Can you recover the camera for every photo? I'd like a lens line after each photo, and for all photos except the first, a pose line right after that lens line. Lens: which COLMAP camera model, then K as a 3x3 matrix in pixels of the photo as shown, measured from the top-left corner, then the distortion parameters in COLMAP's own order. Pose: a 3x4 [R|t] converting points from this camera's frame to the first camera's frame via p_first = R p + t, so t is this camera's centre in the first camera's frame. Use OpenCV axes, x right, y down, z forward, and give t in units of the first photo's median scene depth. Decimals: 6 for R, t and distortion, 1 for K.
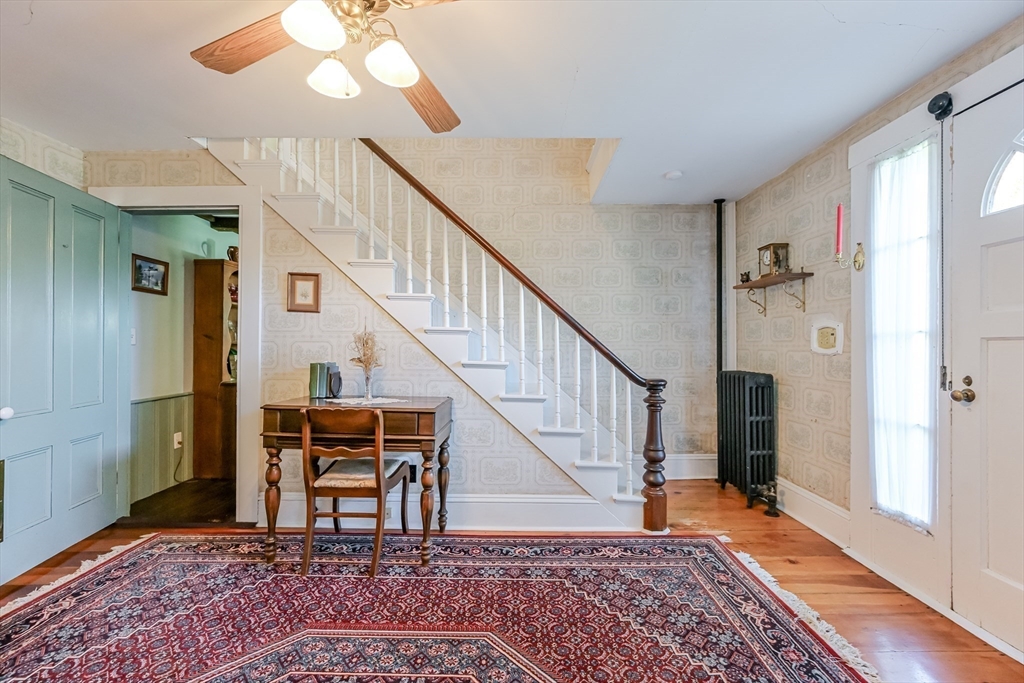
lens RADIAL K [[404.7, 0, 515.7], [0, 404.7, 343.6], [0, 0, 1]] dist [-0.003196, -0.000318]
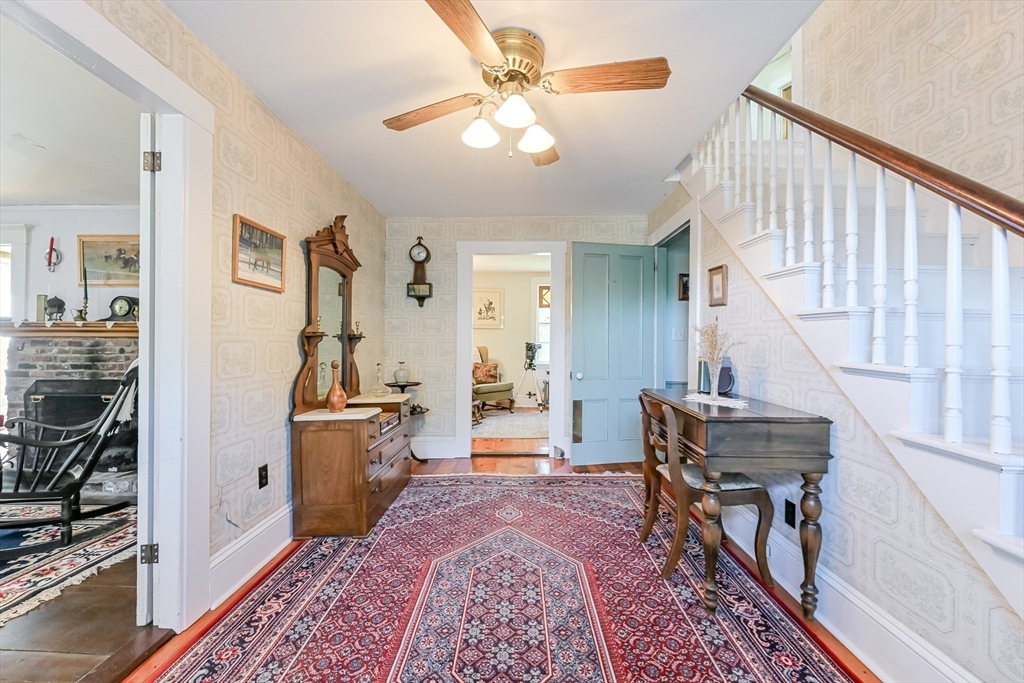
lens RADIAL K [[404.7, 0, 513.4], [0, 404.7, 339.8], [0, 0, 1]] dist [-0.003196, -0.000318]
pose [[-0.009990, -0.007895, -0.999919, 0.482701], [-0.002083, 0.999967, -0.007875, 0.014635], [0.999948, 0.002004, -0.010006, 0.511902]]
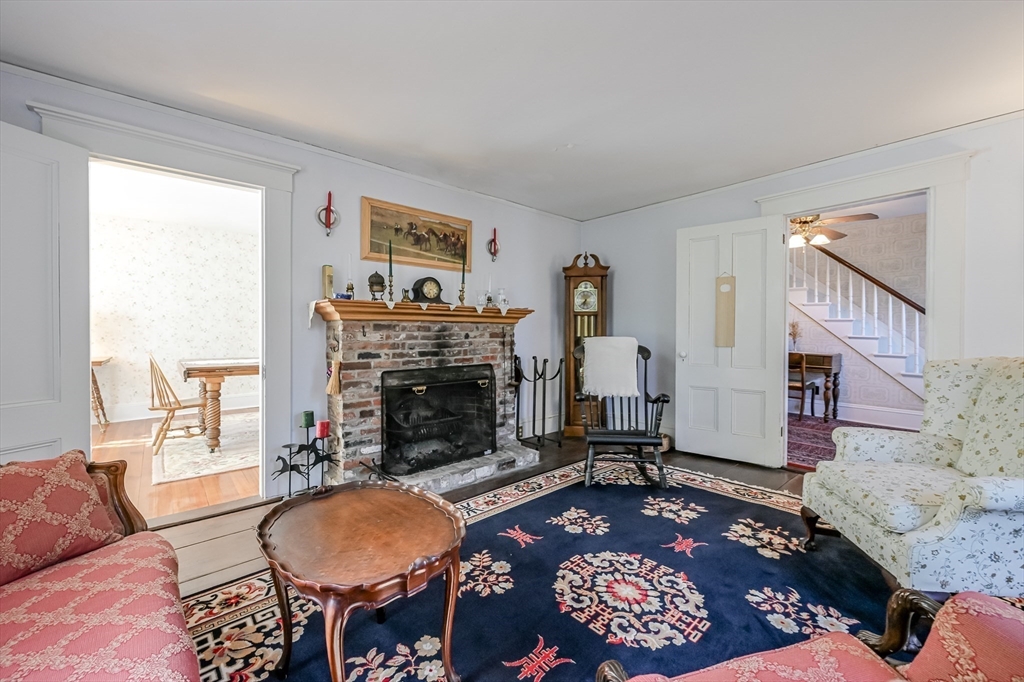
lens RADIAL K [[404.7, 0, 516.8], [0, 404.7, 338.2], [0, 0, 1]] dist [-0.003196, -0.000318]
pose [[0.668316, 0.008406, -0.743830, 0.250430], [-0.000224, 0.999938, 0.011098, 0.035274], [0.743877, -0.007251, 0.668277, -1.512917]]
